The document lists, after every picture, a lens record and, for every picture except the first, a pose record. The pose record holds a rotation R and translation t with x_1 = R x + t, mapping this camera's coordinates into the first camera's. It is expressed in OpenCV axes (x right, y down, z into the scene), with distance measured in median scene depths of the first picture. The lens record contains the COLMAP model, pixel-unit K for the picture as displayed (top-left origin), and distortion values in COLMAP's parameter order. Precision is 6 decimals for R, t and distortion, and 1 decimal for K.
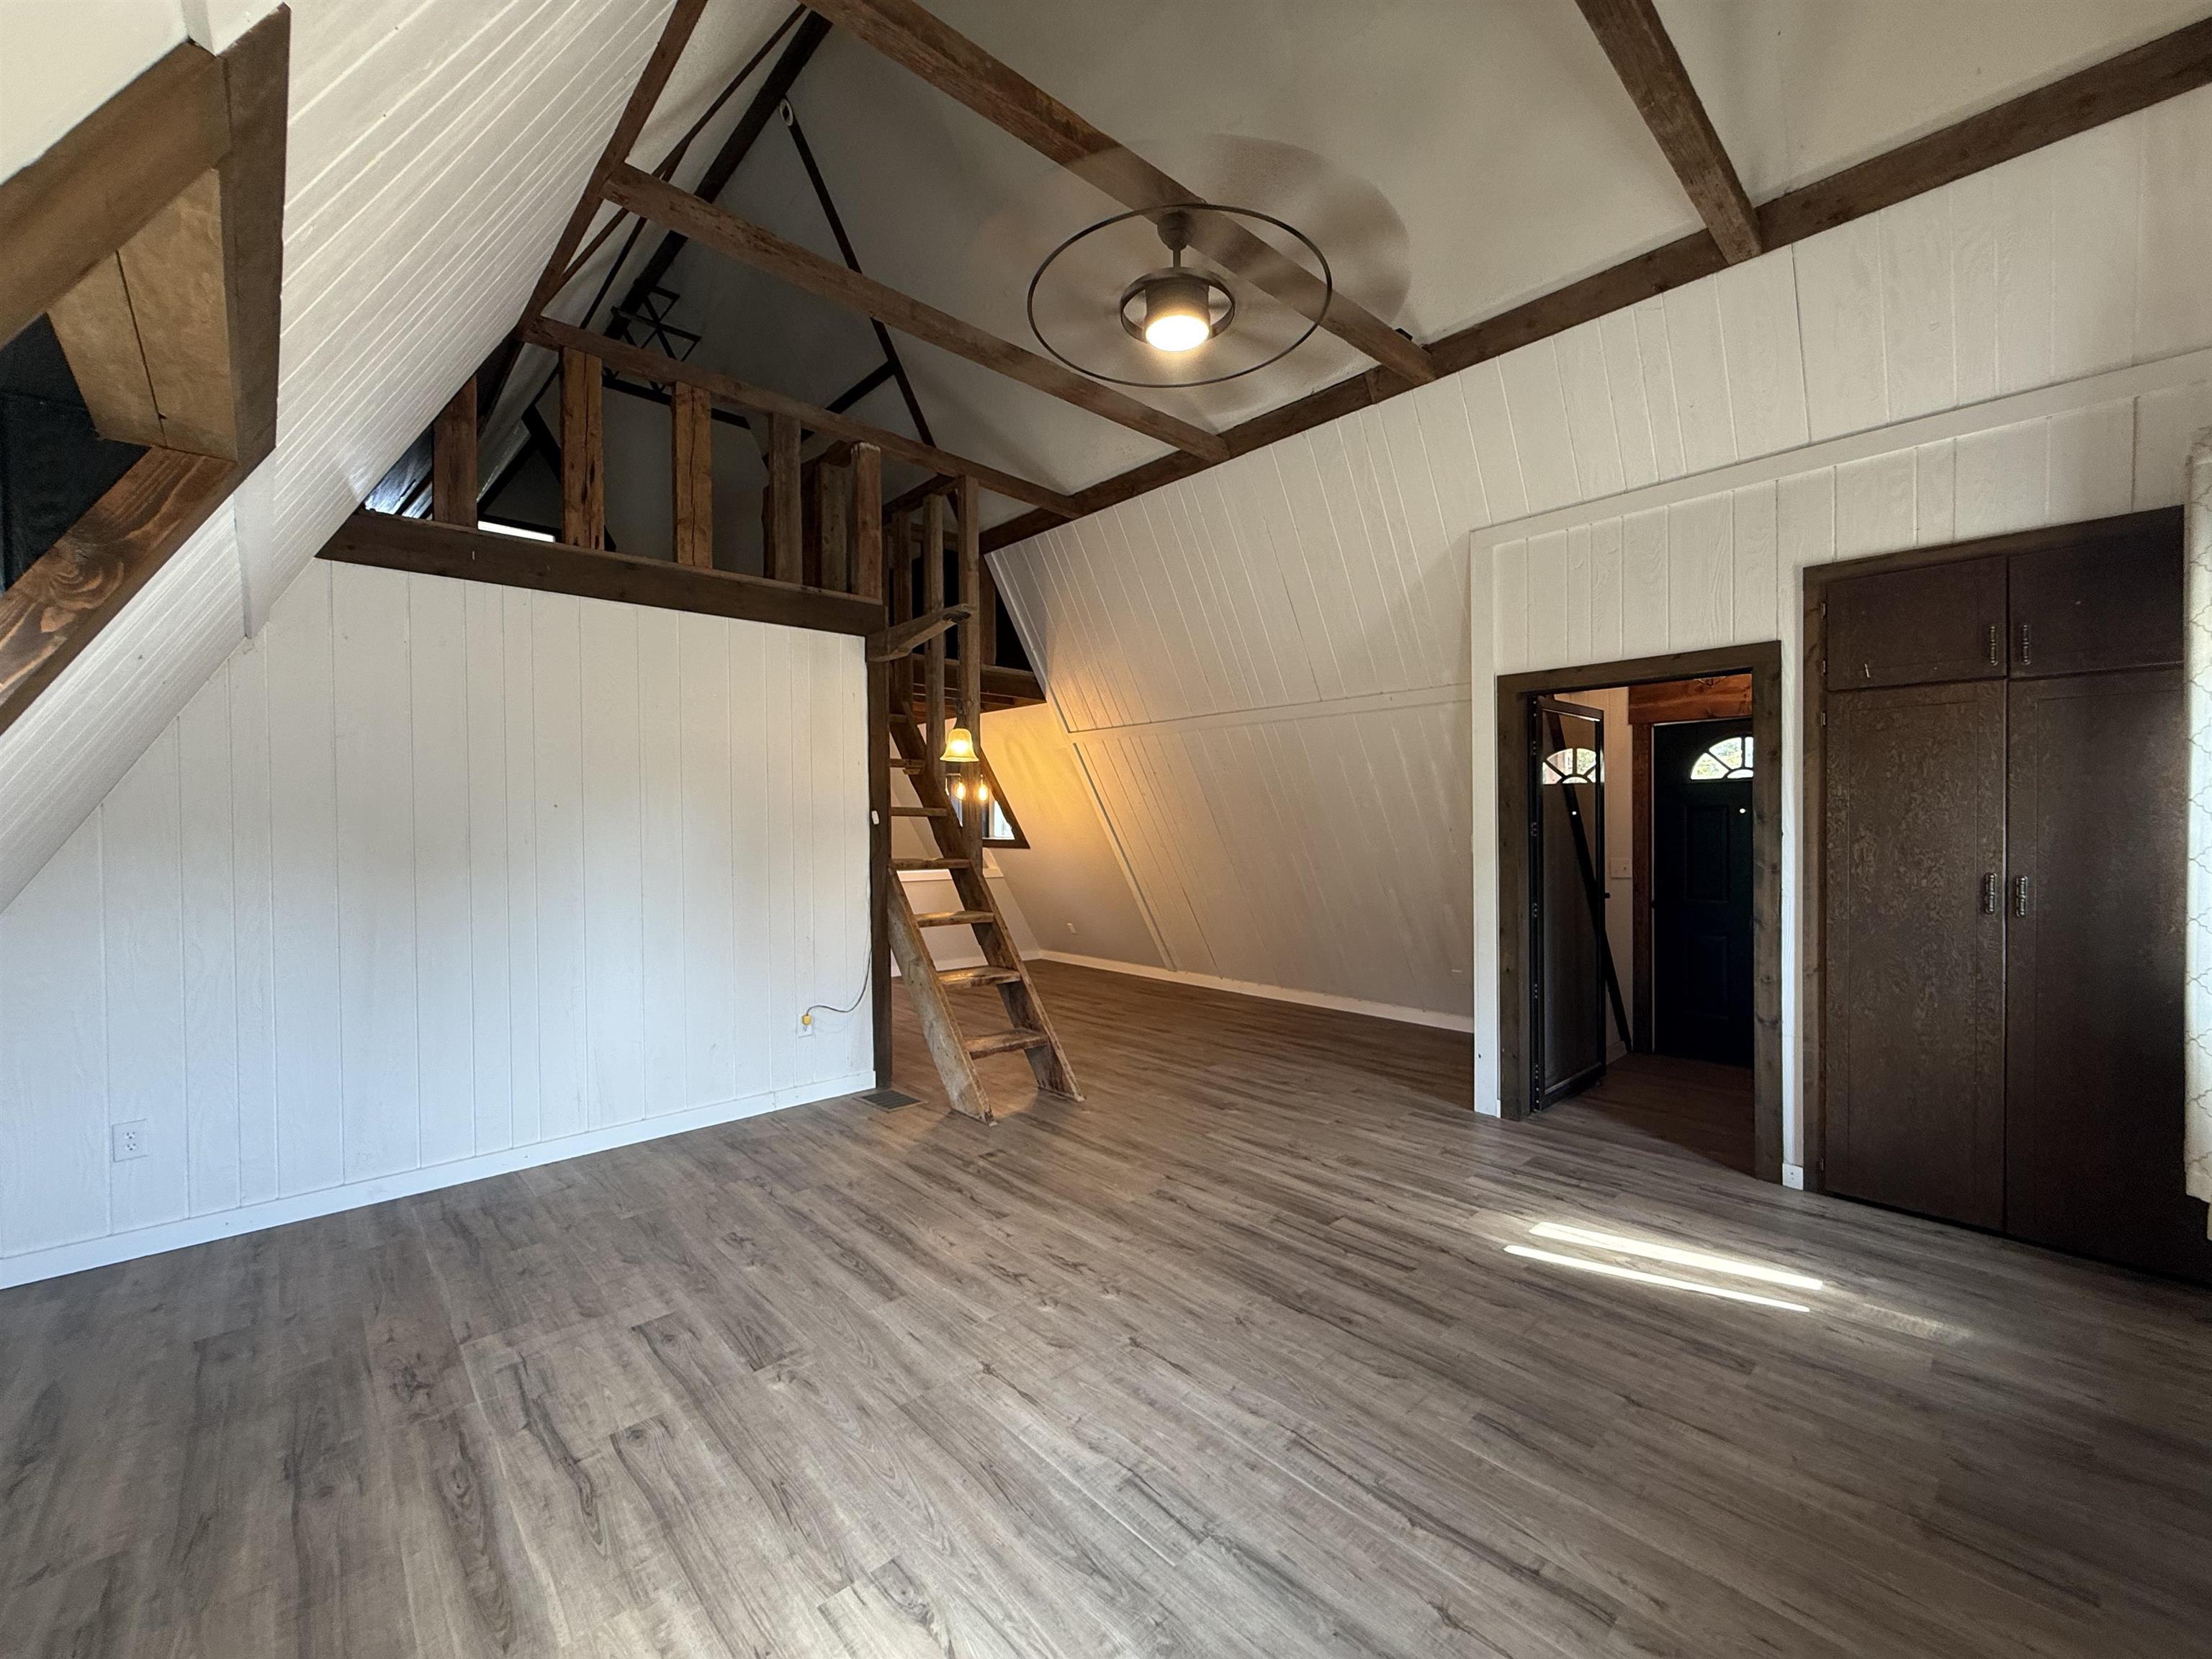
lens RADIAL K [[886.1, 0, 1102.5], [0, 886.1, 829.5], [0, 0, 1]] dist [0.000982, 0.000194]
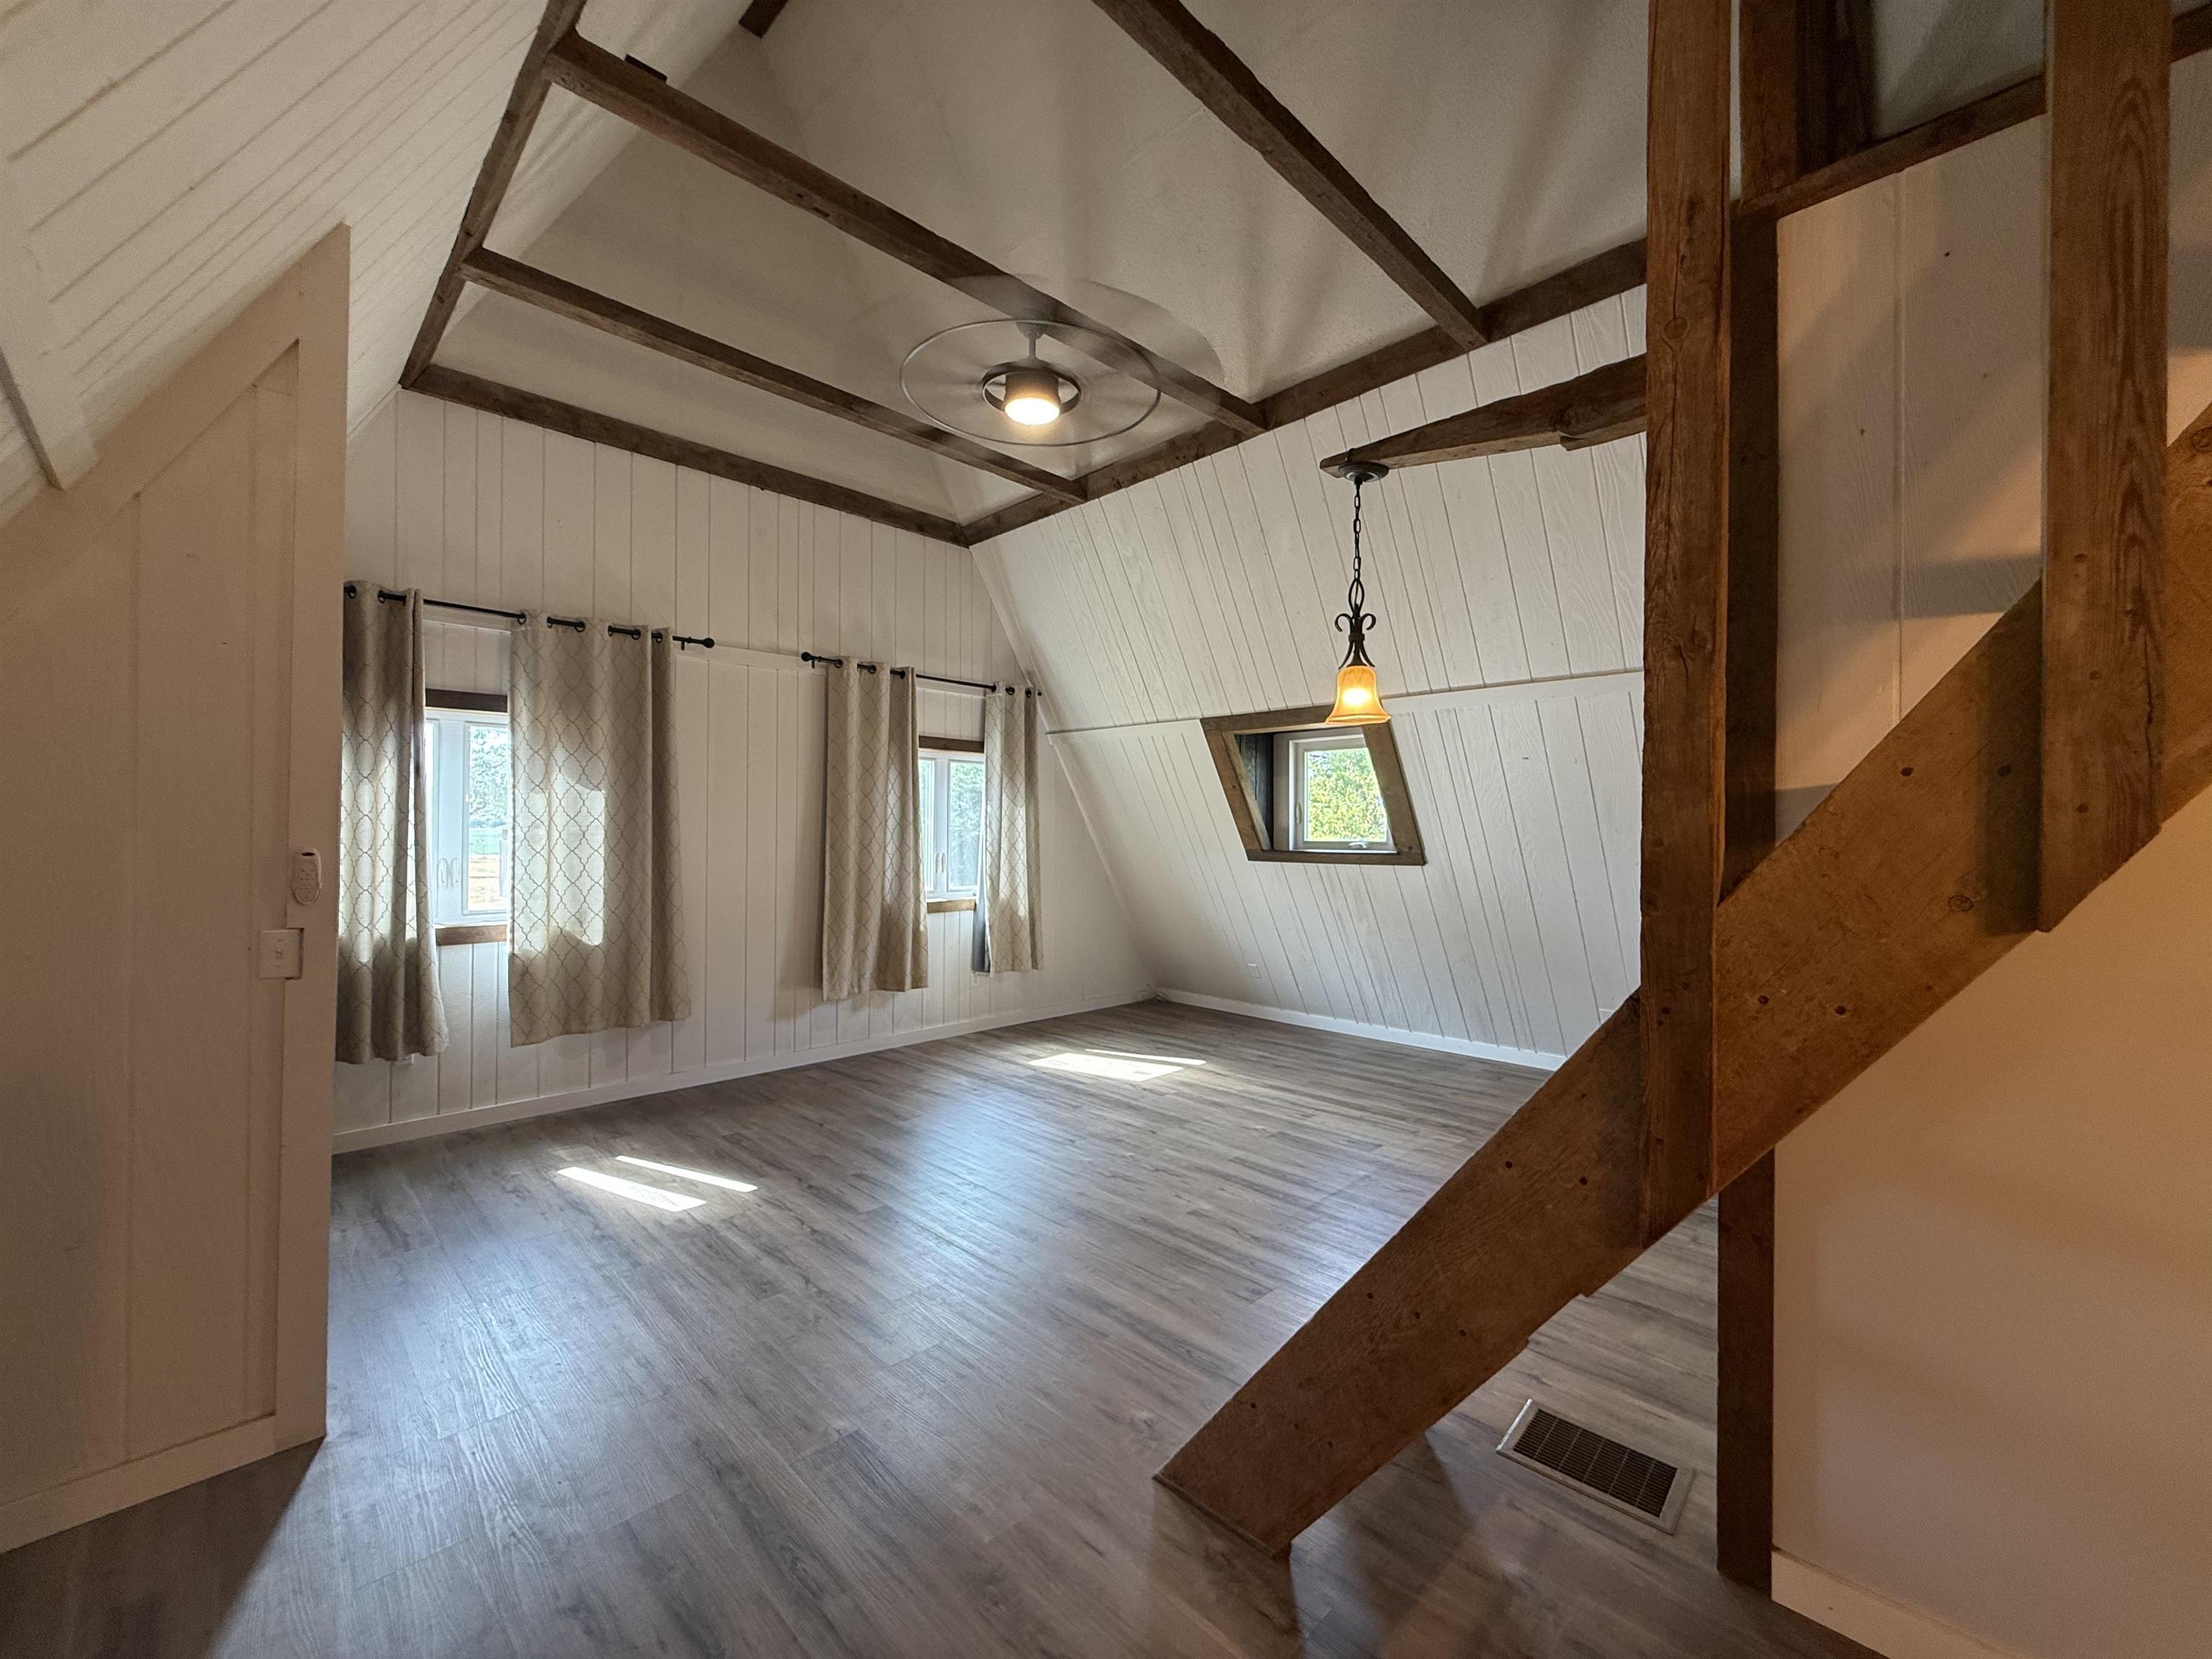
lens RADIAL K [[886.1, 0, 1102.5], [0, 886.1, 829.5], [0, 0, 1]] dist [0.000982, 0.000194]
pose [[-0.999430, -0.003814, -0.033554, 0.034890], [-0.004025, 0.999973, 0.006220, -0.021070], [0.033529, 0.006351, -0.999418, 2.511054]]
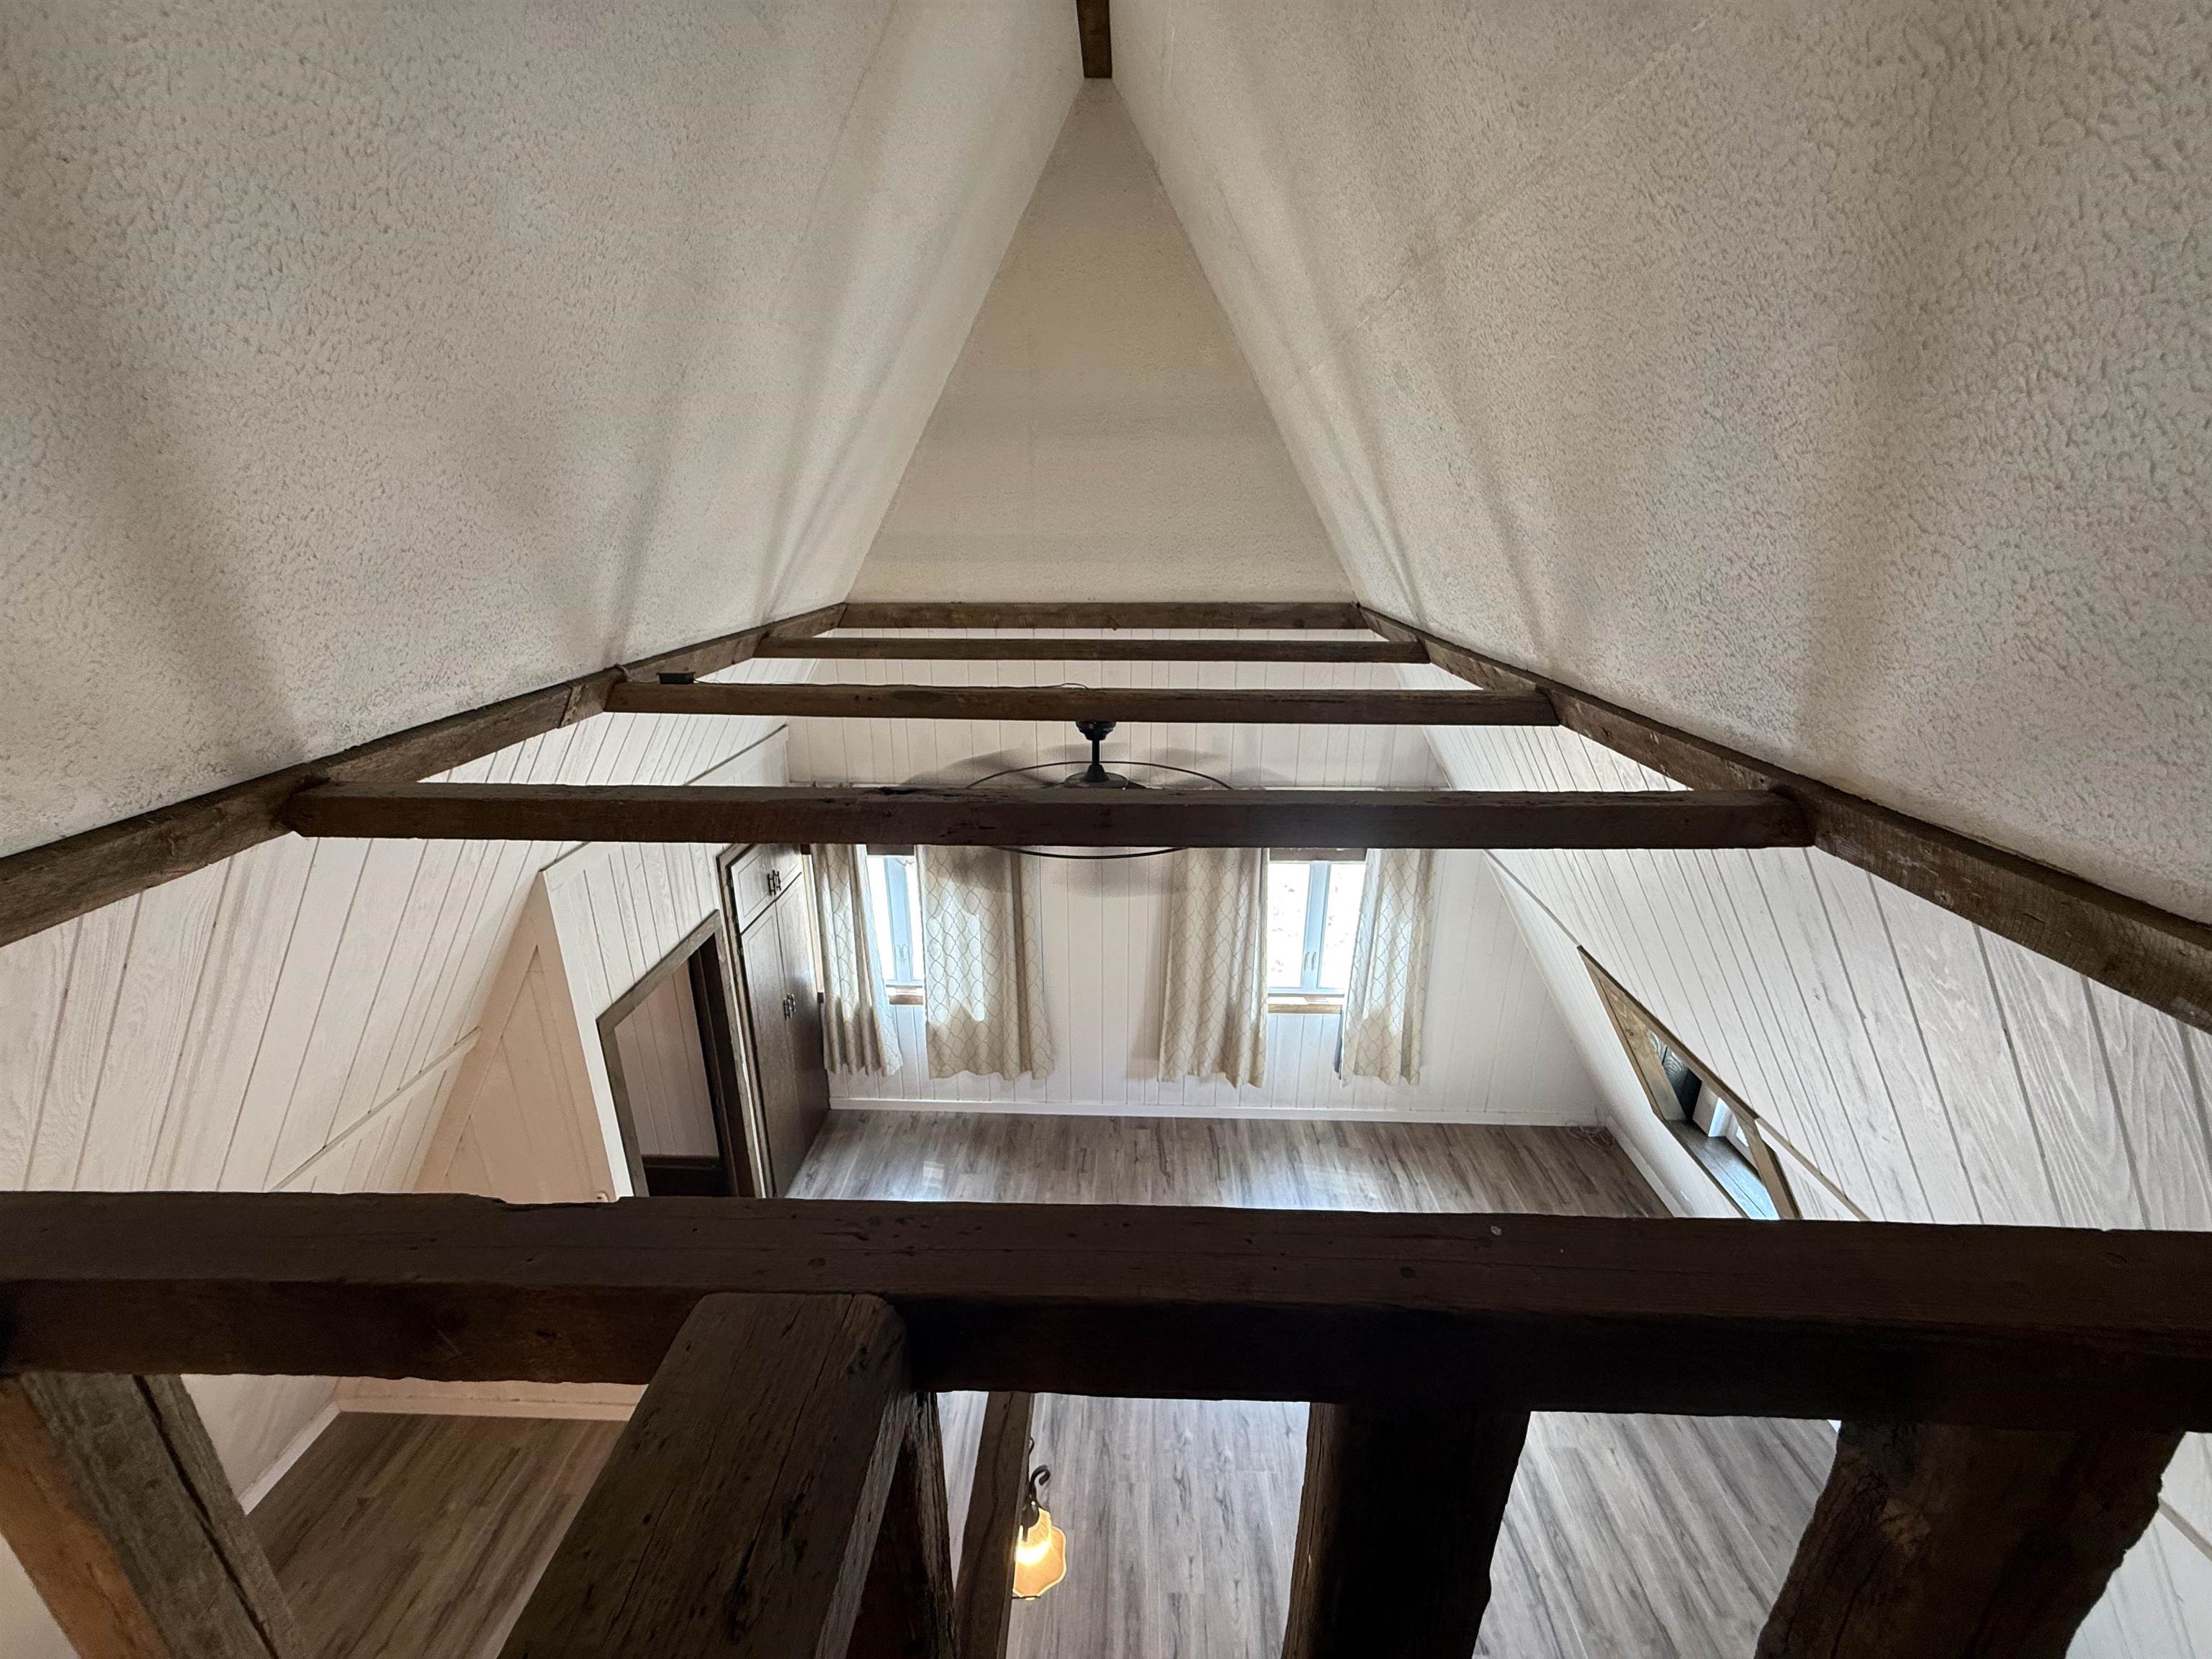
lens RADIAL K [[880.8, 0, 1107.5], [0, 880.8, 831.8], [0, 0, 1]] dist [0.000639, 0.000047]
pose [[-0.707659, -0.237781, 0.665341, -0.692645], [0.010840, 0.937906, 0.346720, -1.044766], [-0.706471, 0.252572, -0.661140, 1.914697]]
